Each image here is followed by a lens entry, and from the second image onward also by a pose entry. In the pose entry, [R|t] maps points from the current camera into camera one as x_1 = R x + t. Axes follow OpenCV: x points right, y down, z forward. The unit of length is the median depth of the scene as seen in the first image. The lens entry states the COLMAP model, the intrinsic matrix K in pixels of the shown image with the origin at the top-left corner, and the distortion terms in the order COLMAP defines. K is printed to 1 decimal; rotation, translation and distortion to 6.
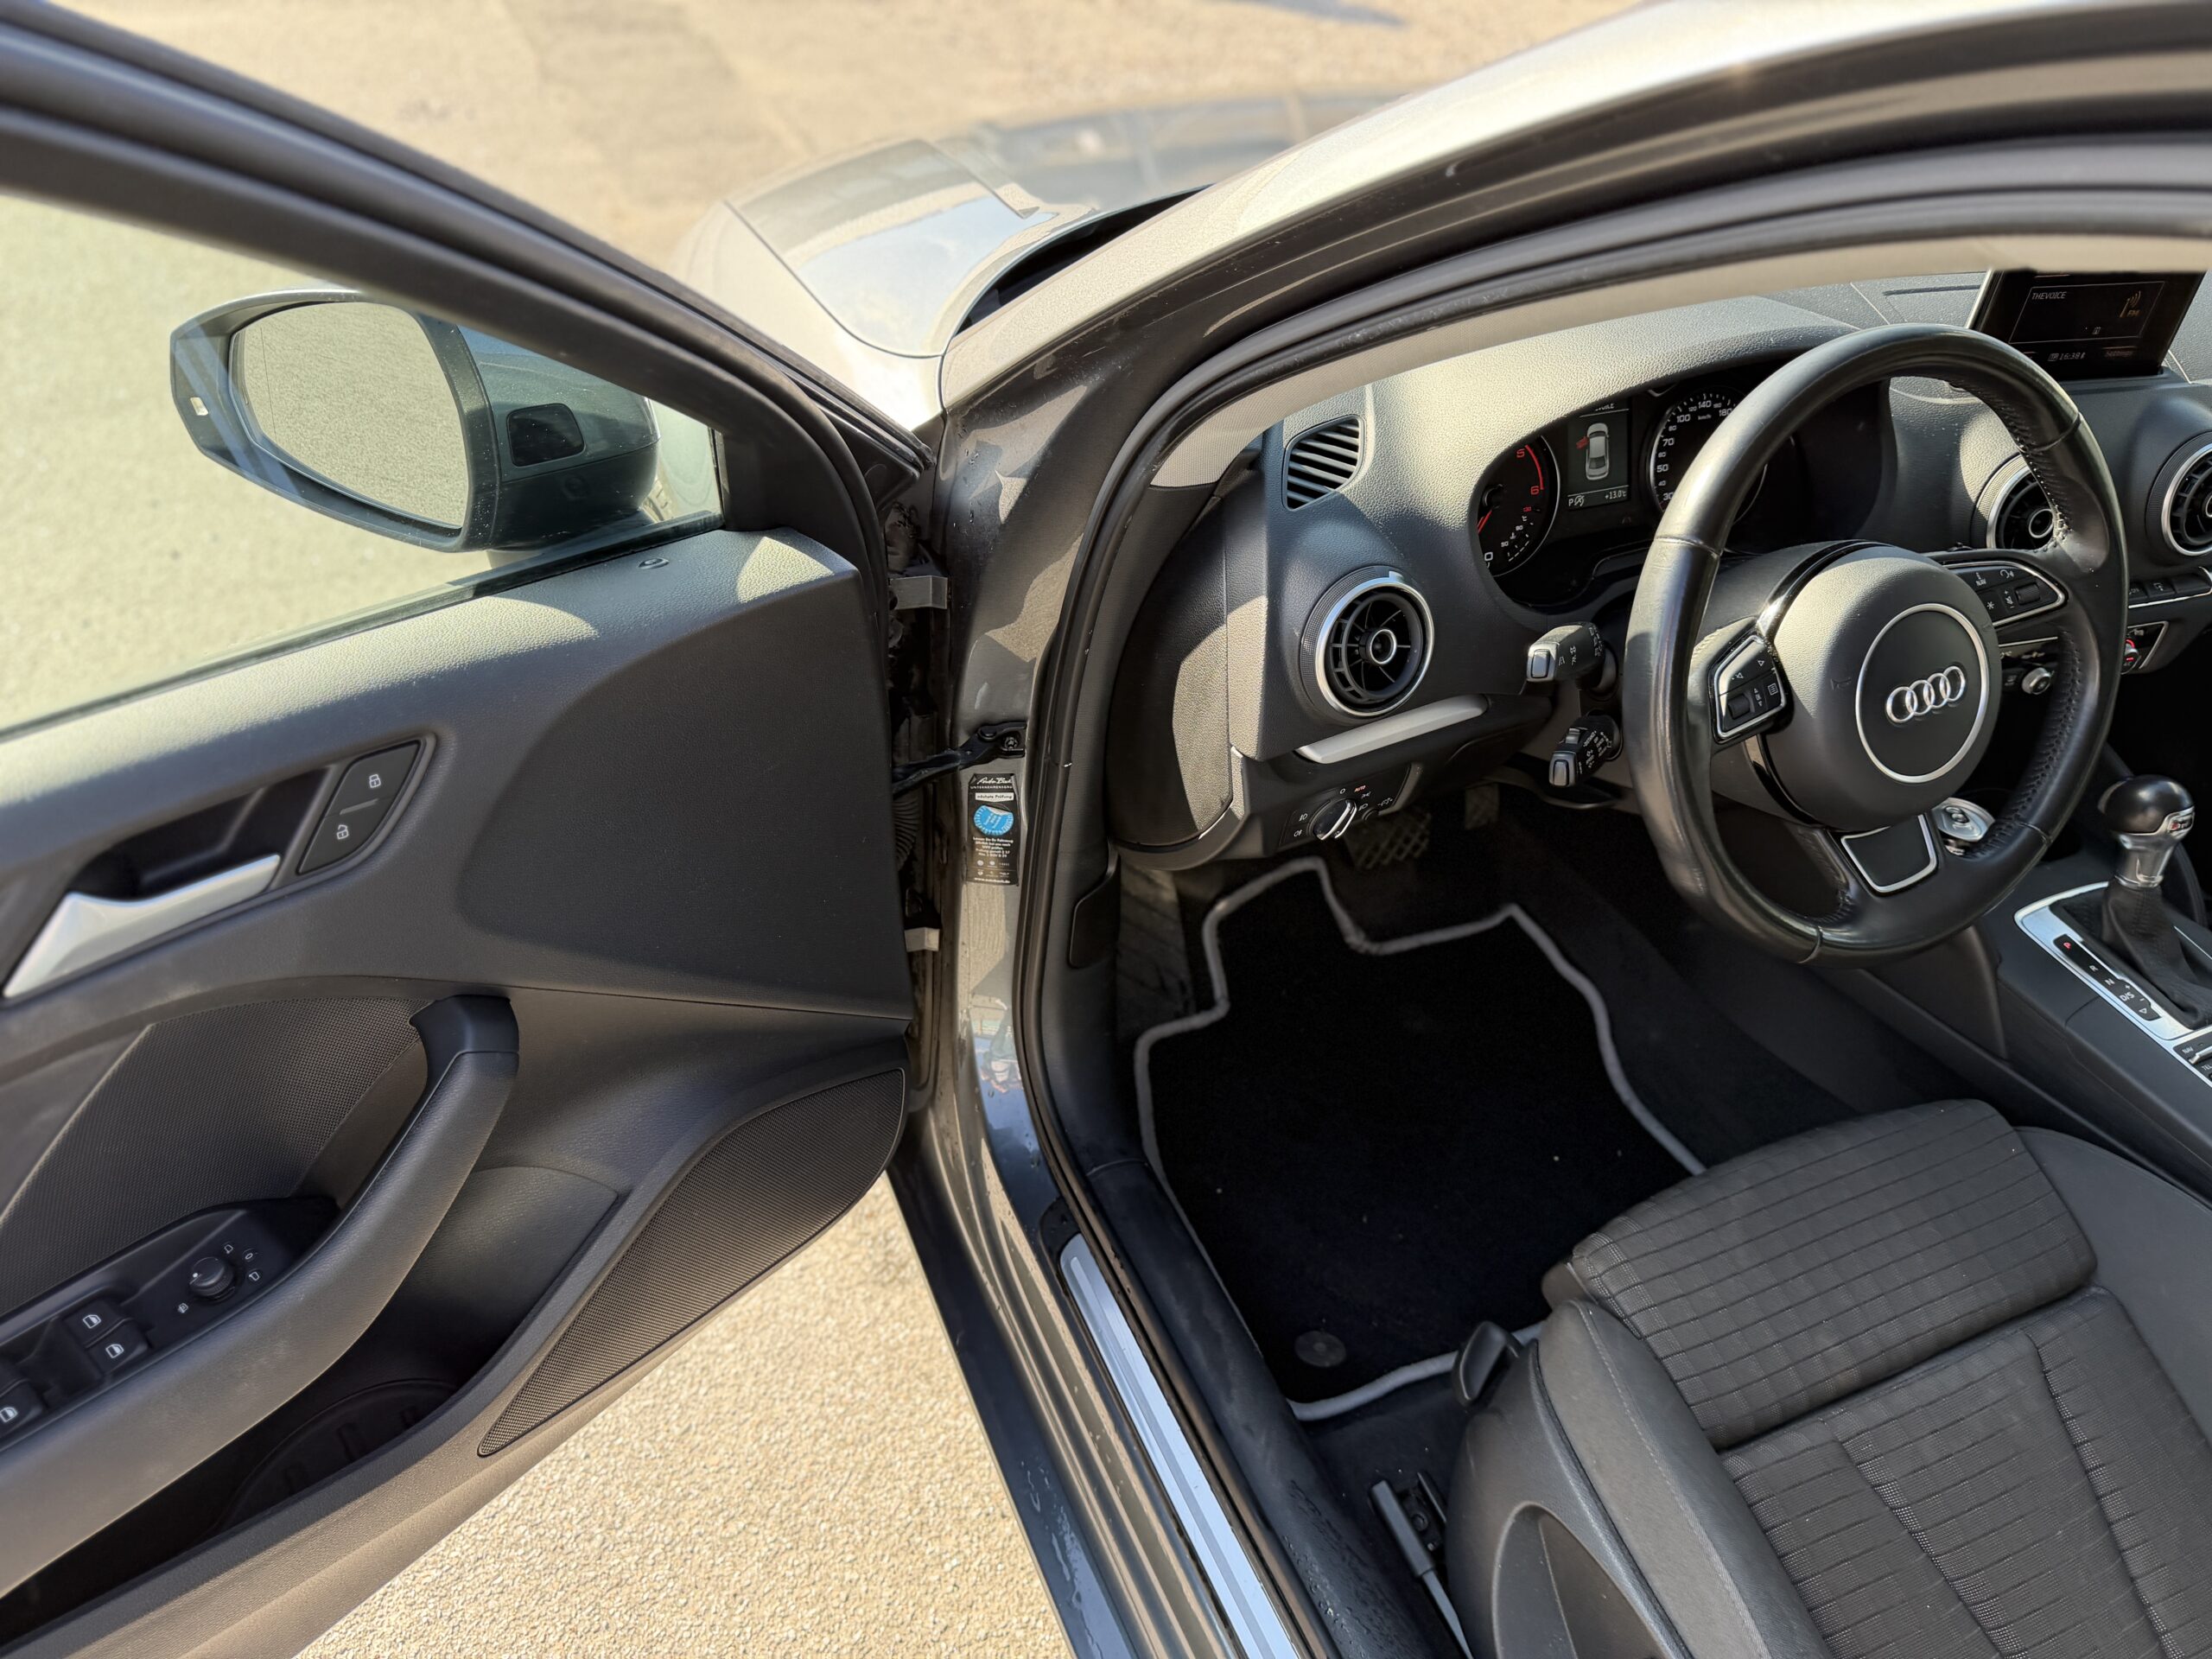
lens RADIAL K [[1595.7, 0, 1093.1], [0, 1595.7, 842.6], [0, 0, 1]] dist [0.036717, -0.065051]
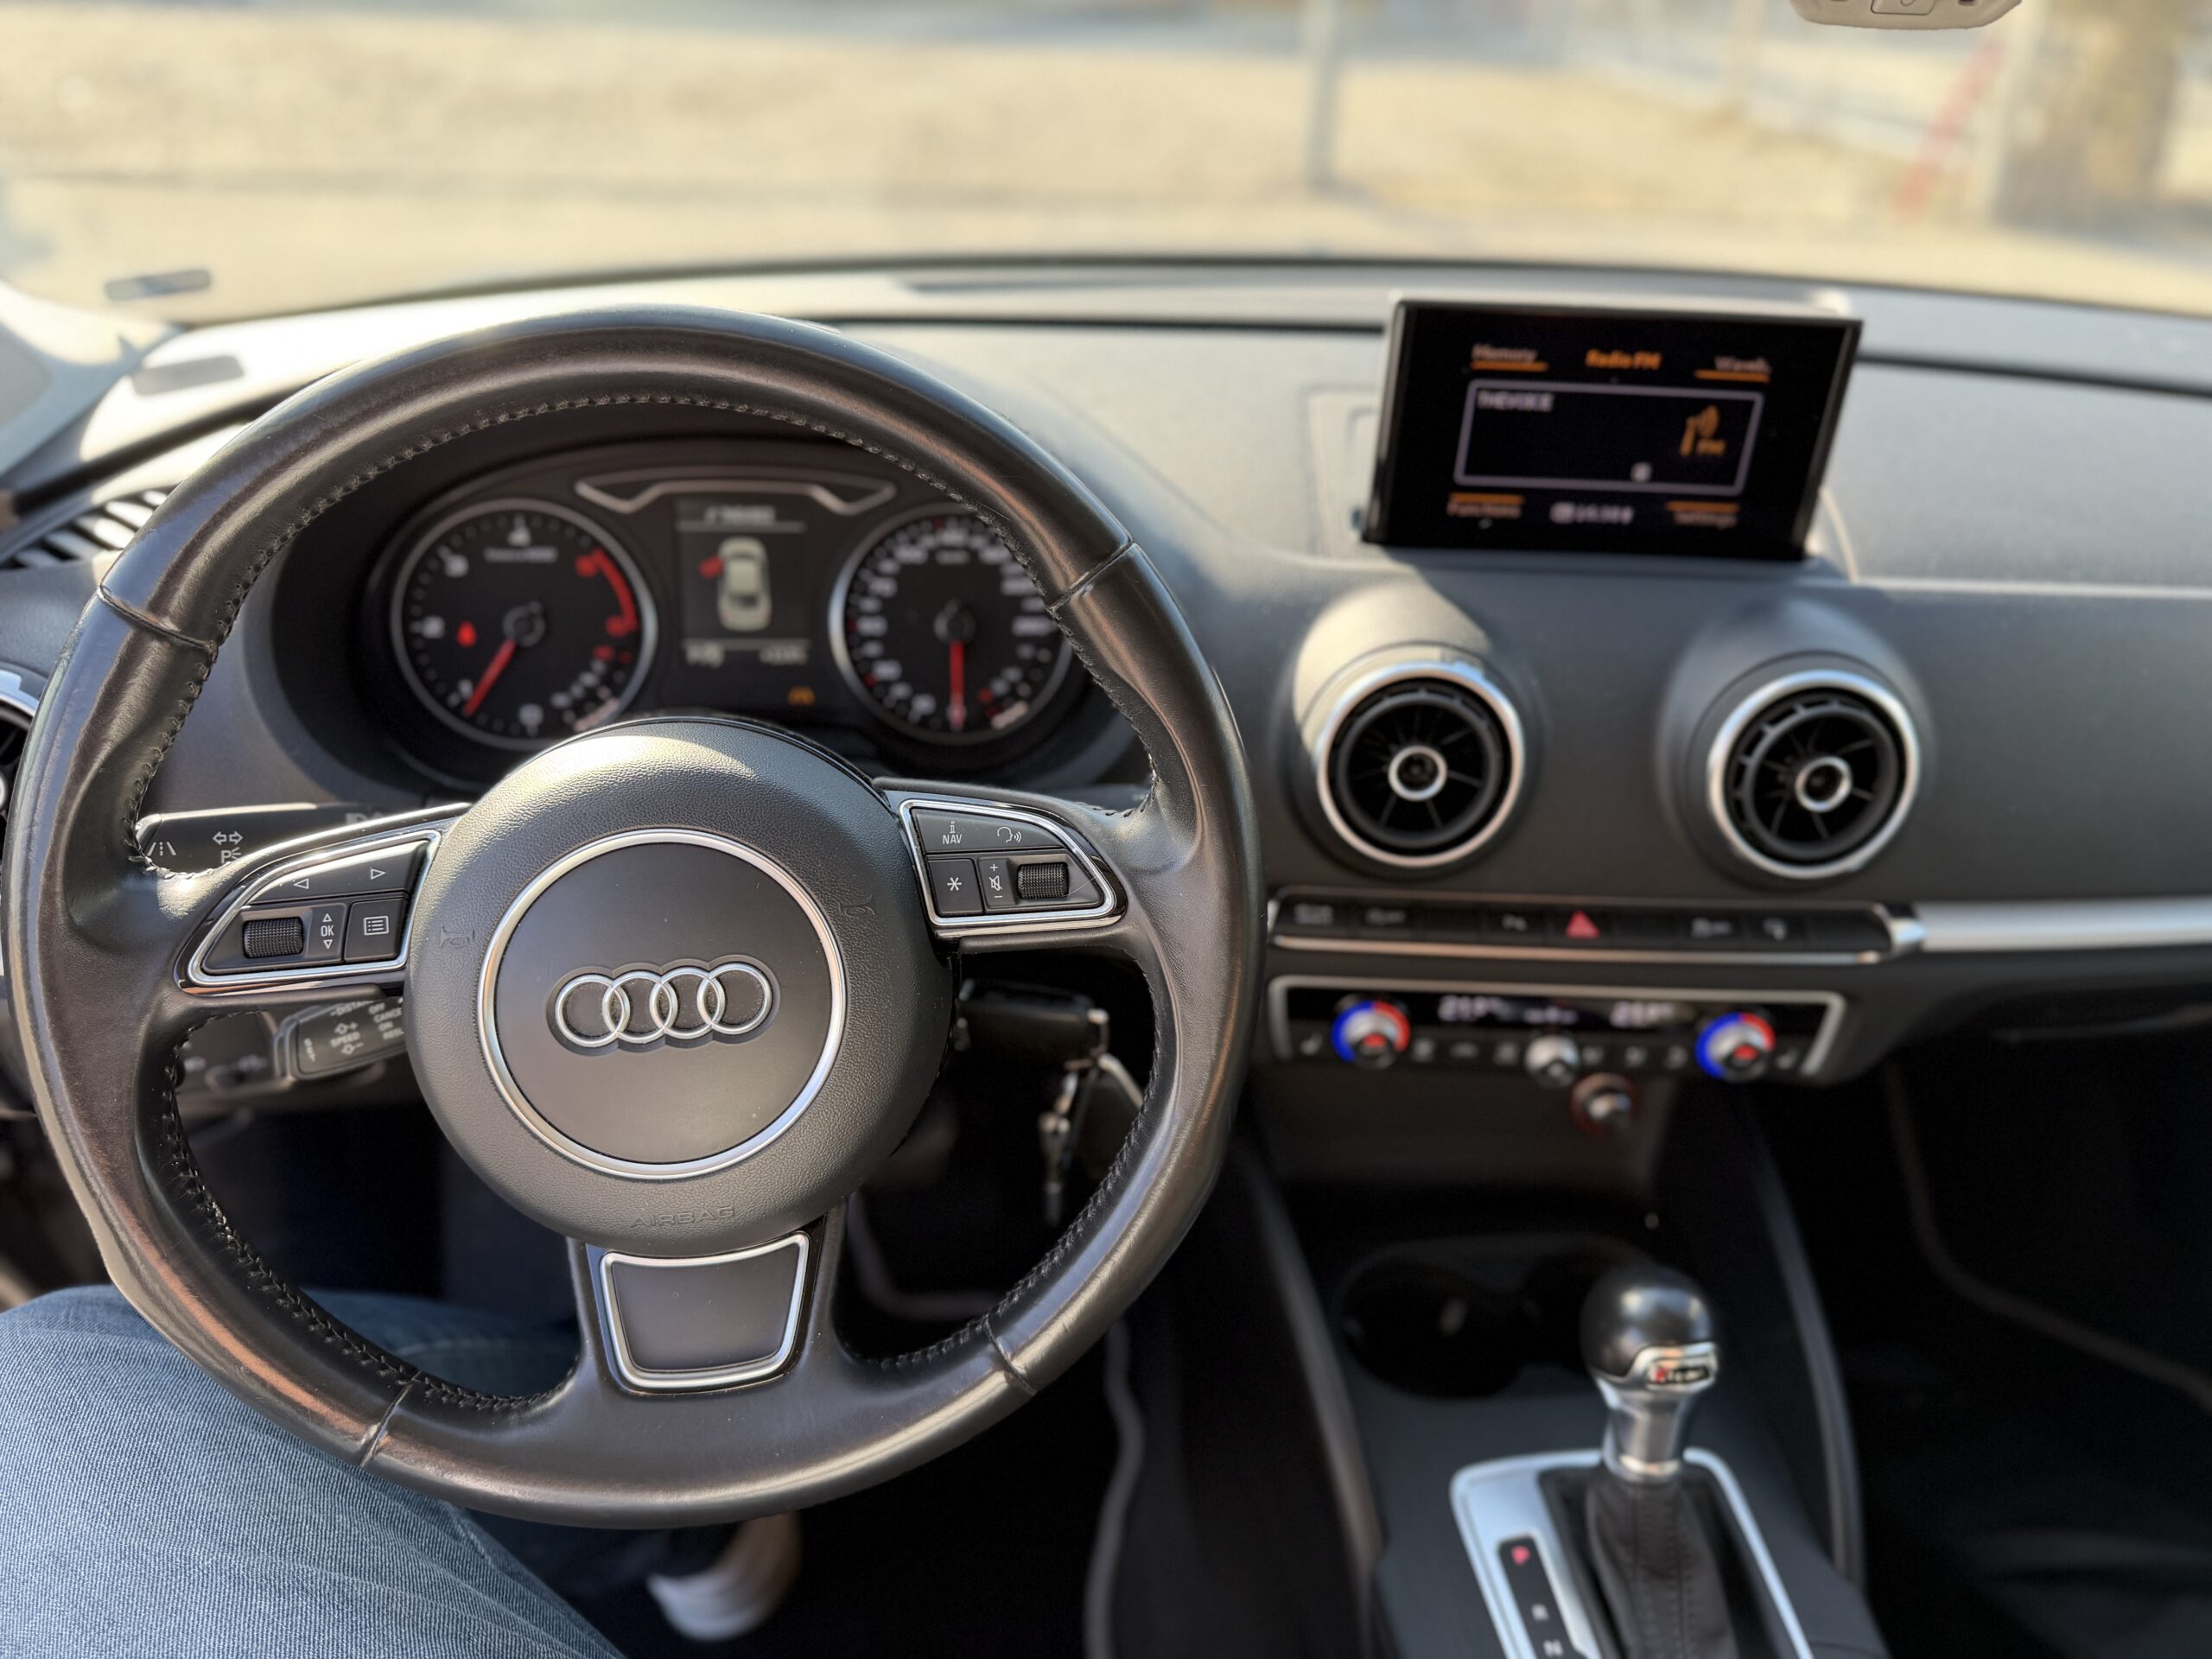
lens RADIAL K [[1595.7, 0, 1117.3], [0, 1595.7, 842.8], [0, 0, 1]] dist [0.036717, -0.065051]
pose [[0.955222, 0.130248, -0.265681, 0.695799], [-0.172606, 0.974584, -0.142802, -0.082240], [0.240329, 0.182266, 0.953426, 0.476326]]
